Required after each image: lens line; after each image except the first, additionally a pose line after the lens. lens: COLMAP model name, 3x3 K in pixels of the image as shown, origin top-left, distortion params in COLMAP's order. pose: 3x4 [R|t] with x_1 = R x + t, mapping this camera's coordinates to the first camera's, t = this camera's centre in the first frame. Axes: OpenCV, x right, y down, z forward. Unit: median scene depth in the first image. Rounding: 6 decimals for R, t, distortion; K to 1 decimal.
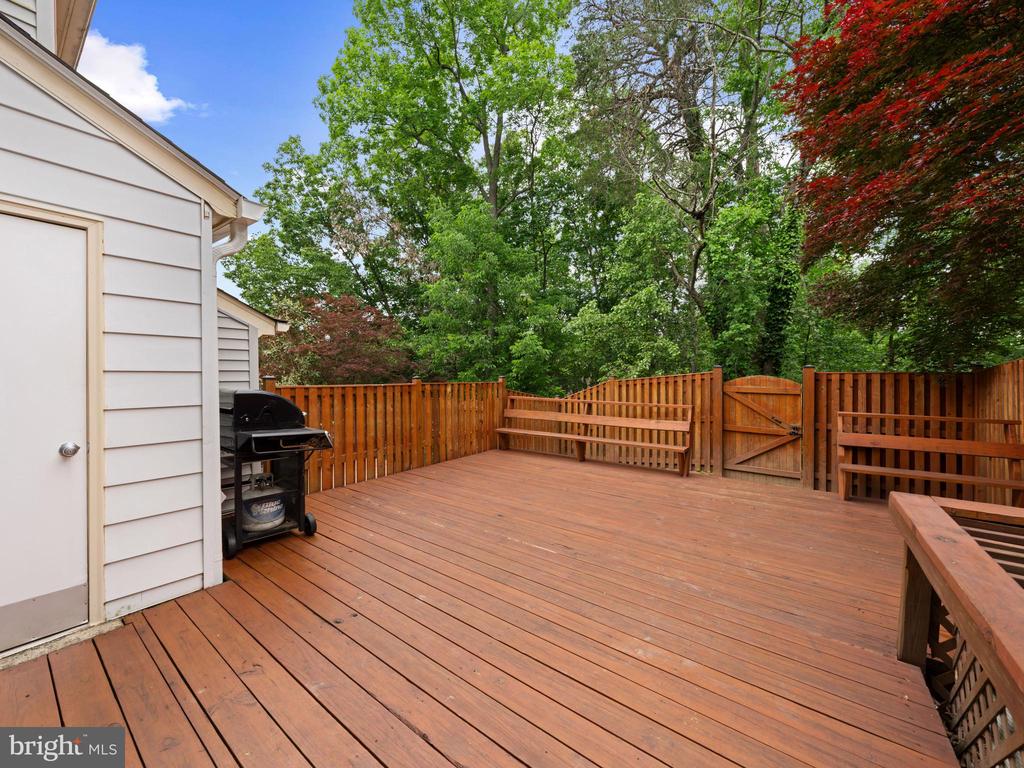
lens RADIAL K [[400.4, 0, 513.9], [0, 400.4, 380.7], [0, 0, 1]] dist [0.001080, 0.000123]
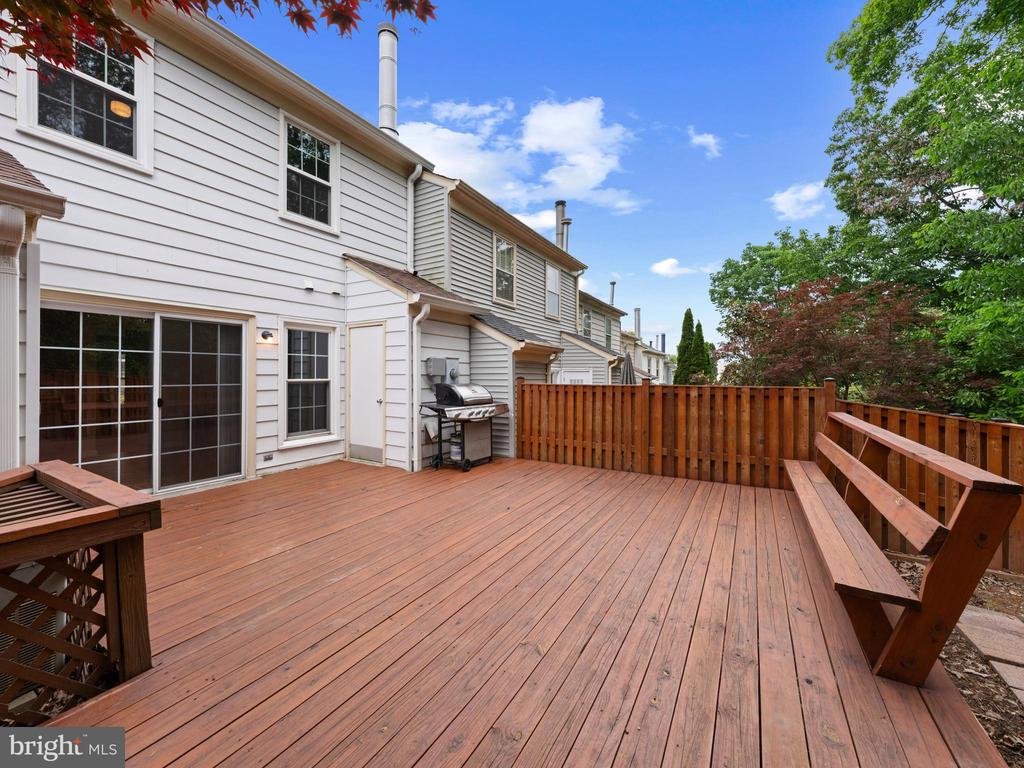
lens RADIAL K [[400.4, 0, 514.8], [0, 400.4, 377.2], [0, 0, 1]] dist [0.001080, 0.000123]
pose [[0.101747, 0.003690, -0.994803, 0.727205], [-0.015364, 0.999880, 0.002137, -0.009291], [0.994692, 0.015067, 0.101791, 0.640688]]
